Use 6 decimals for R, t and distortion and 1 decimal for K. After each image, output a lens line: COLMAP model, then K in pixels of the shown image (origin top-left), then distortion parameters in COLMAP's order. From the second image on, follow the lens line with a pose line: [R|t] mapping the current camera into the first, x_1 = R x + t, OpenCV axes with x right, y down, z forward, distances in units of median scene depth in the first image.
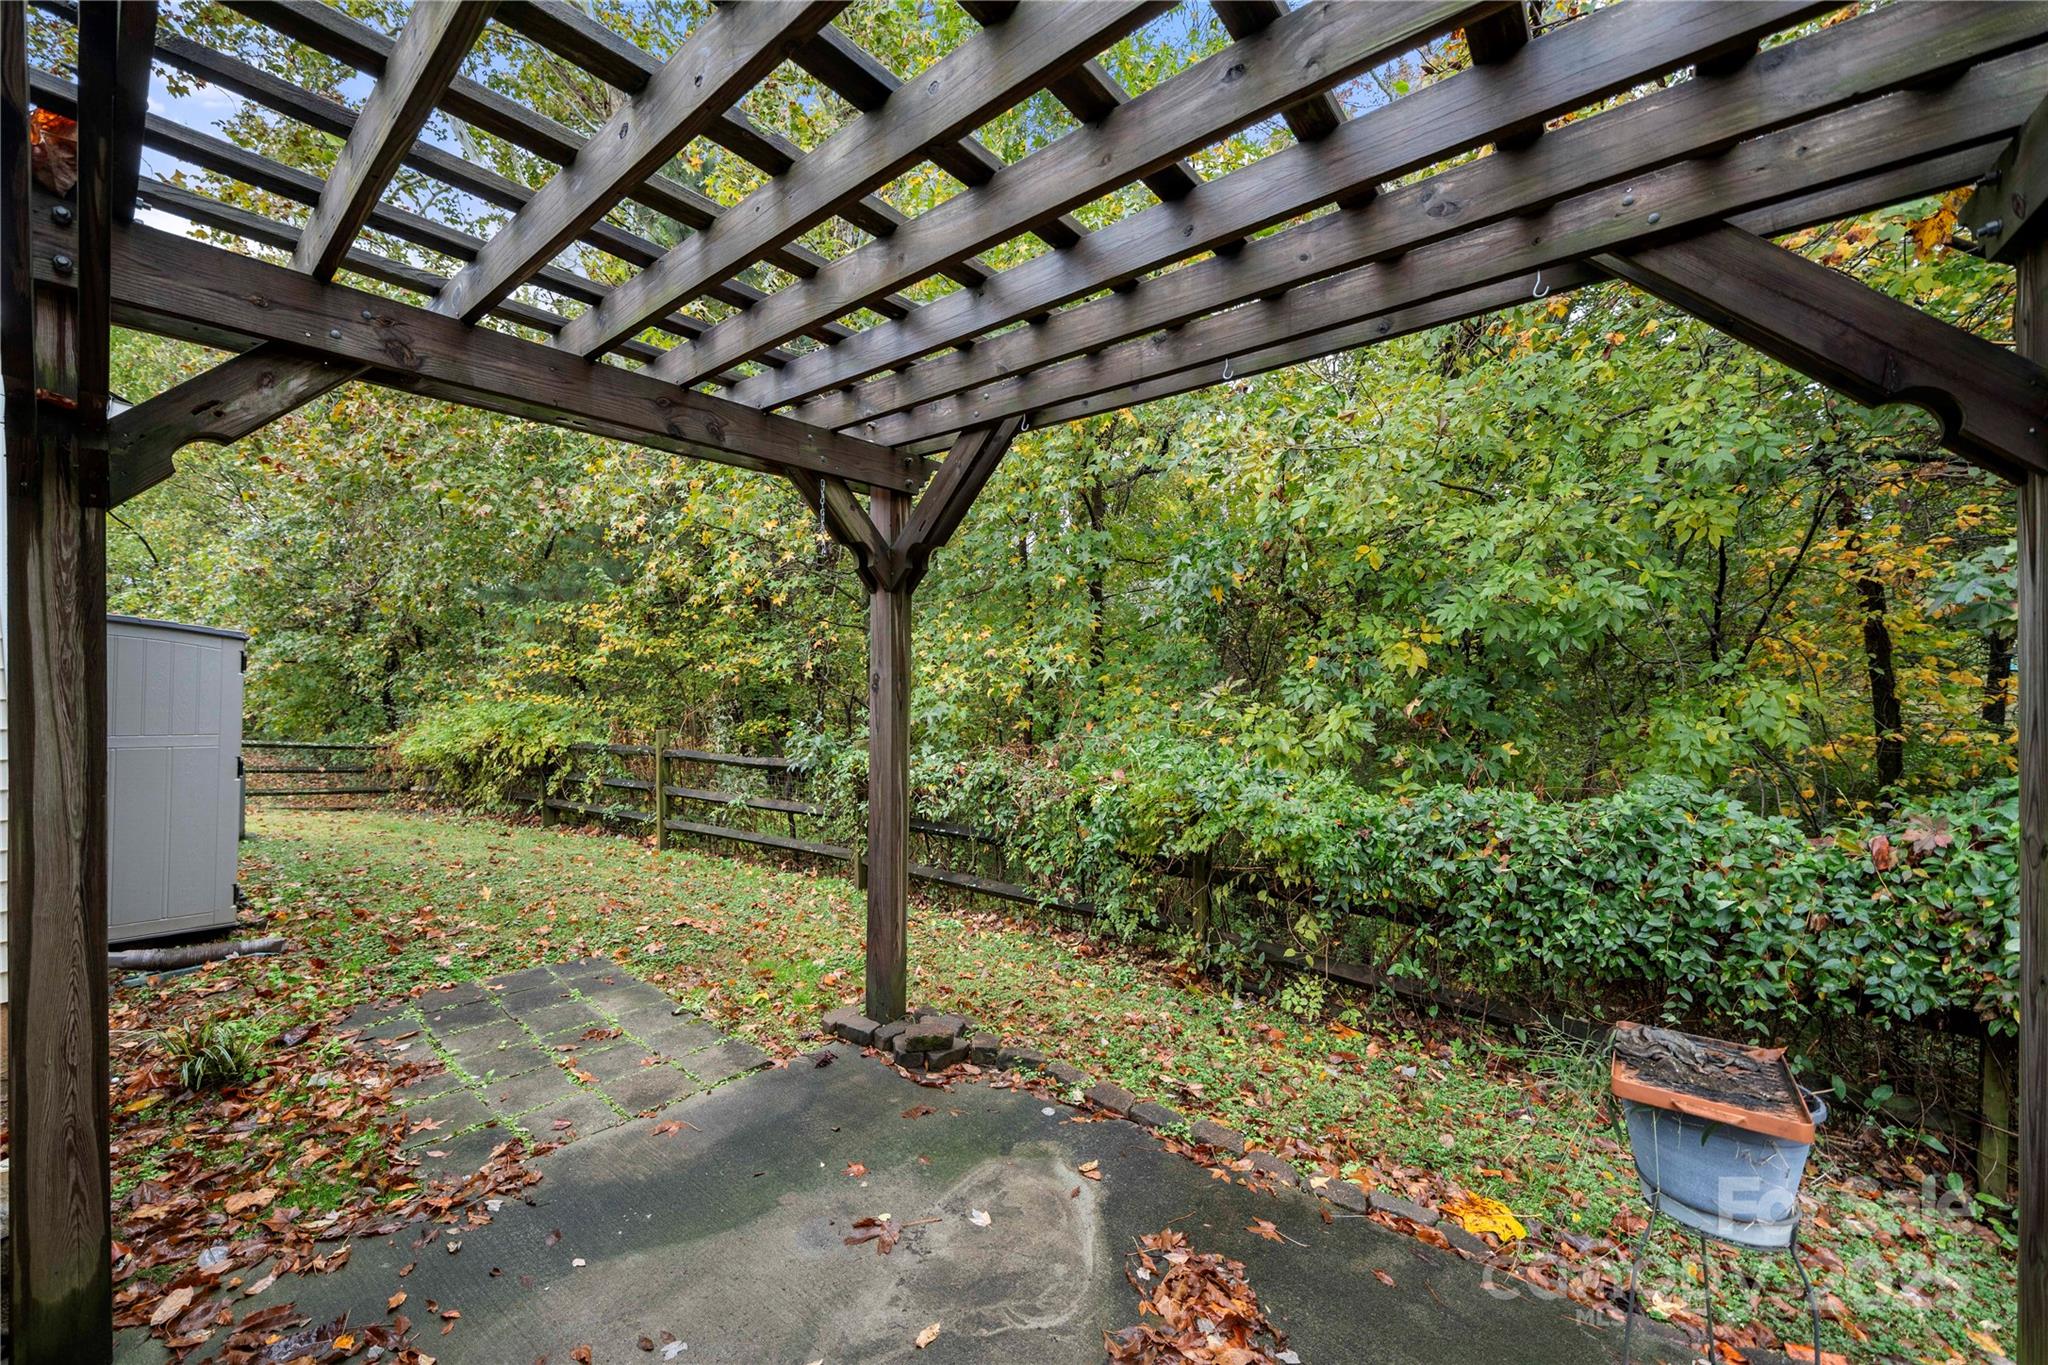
lens RADIAL K [[778.0, 0, 1023.2], [0, 778.0, 682.6], [0, 0, 1]] dist [-0.000307, -0.000015]
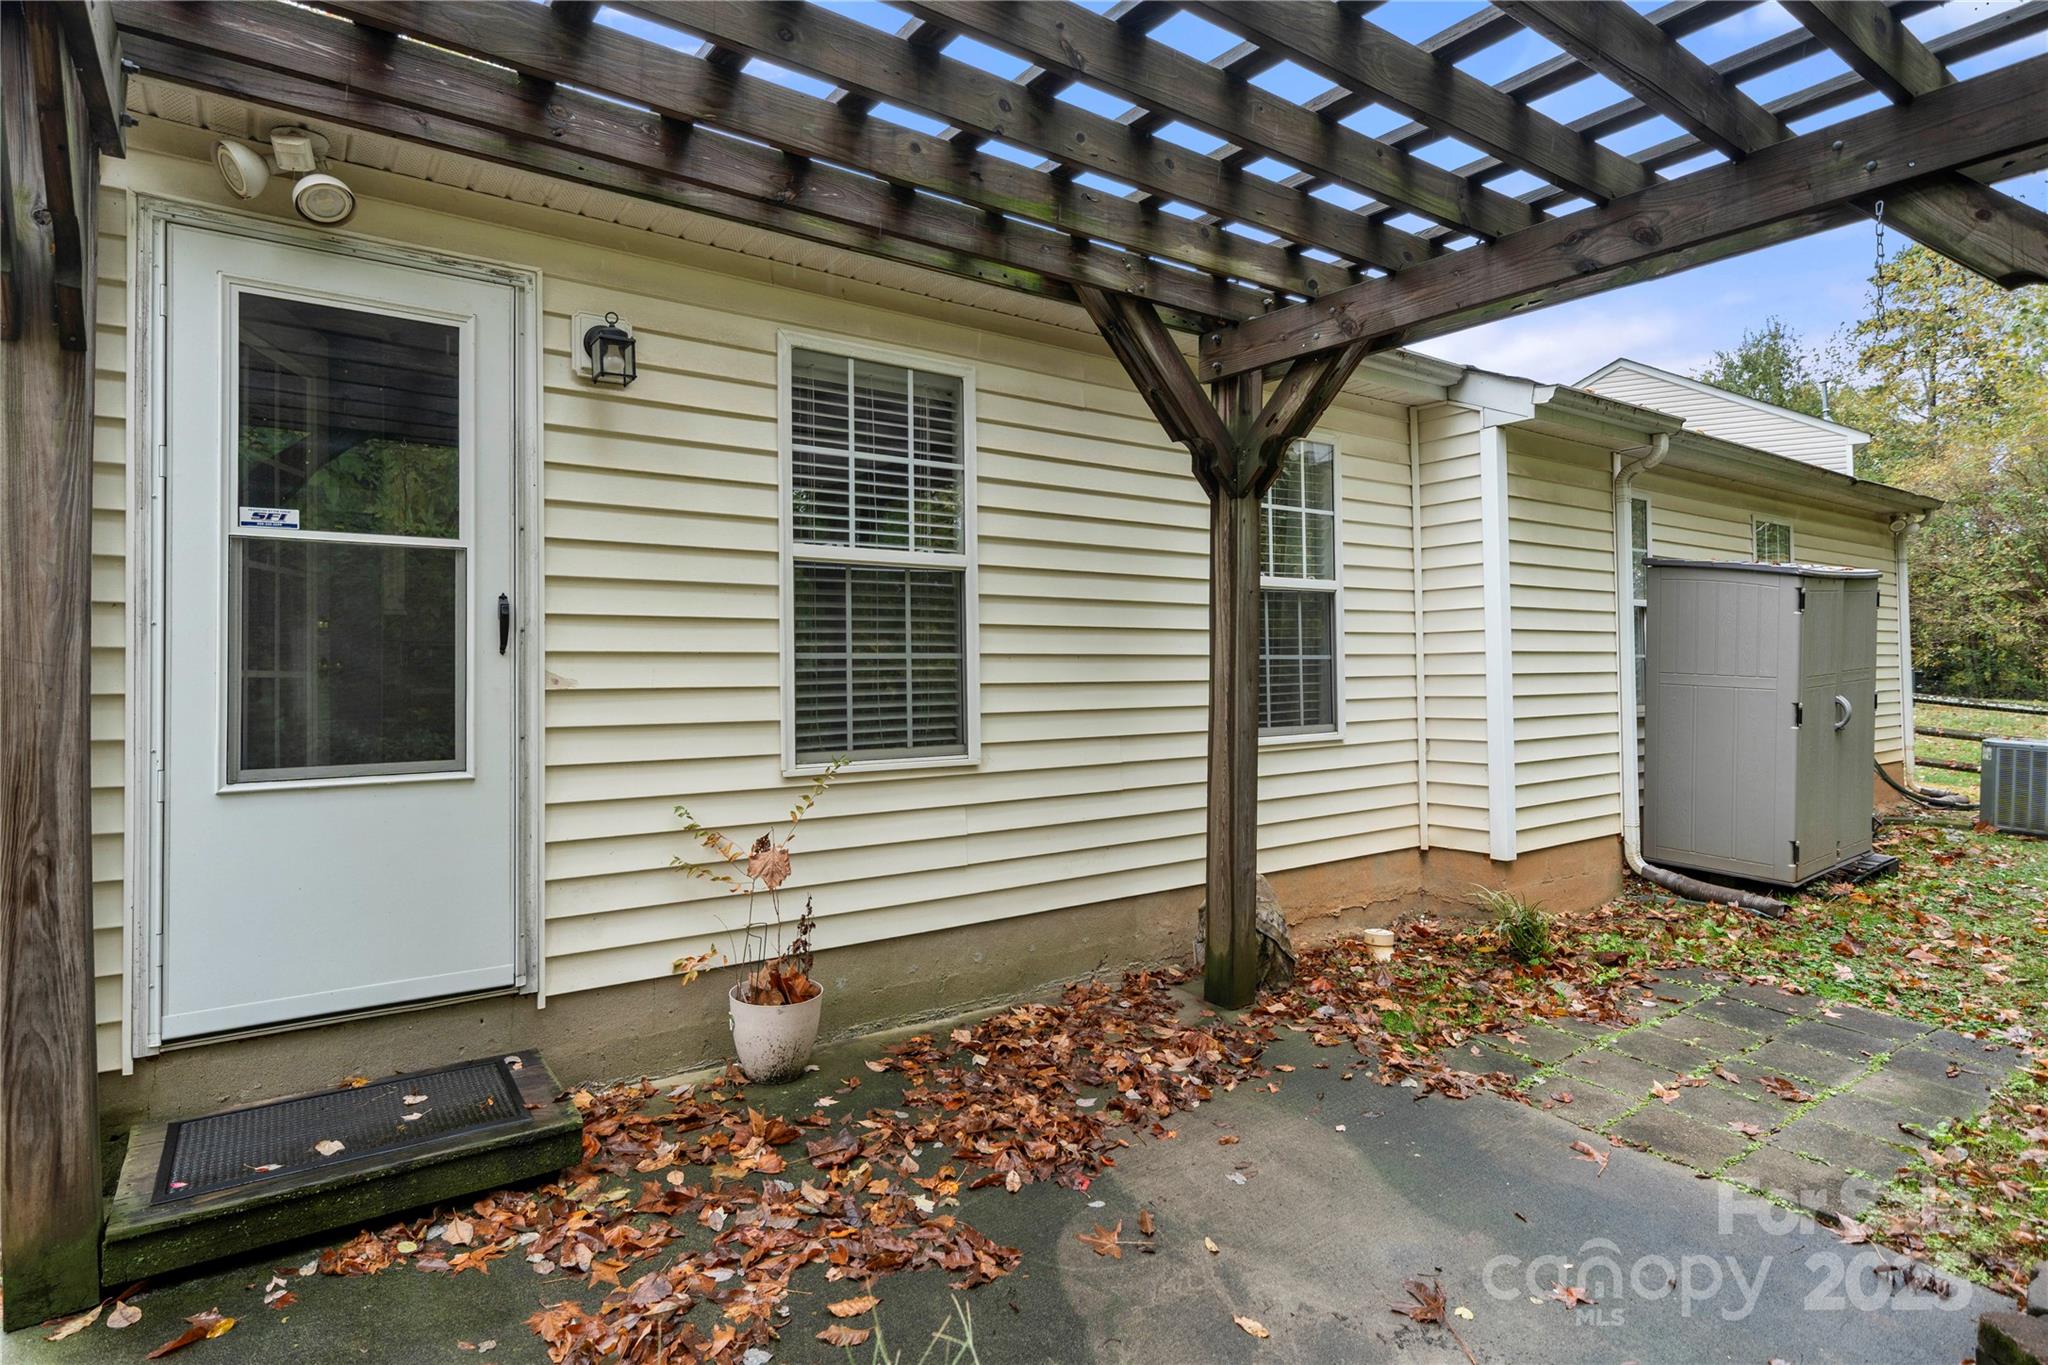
lens RADIAL K [[1061.5, 0, 1014.4], [0, 1061.5, 664.0], [0, 0, 1]] dist [0.000147, 0.000156]
pose [[-0.273217, -0.001496, -0.961951, 0.689856], [0.000869, 0.999998, -0.001802, 0.075788], [0.961952, -0.001328, -0.273215, 0.692162]]
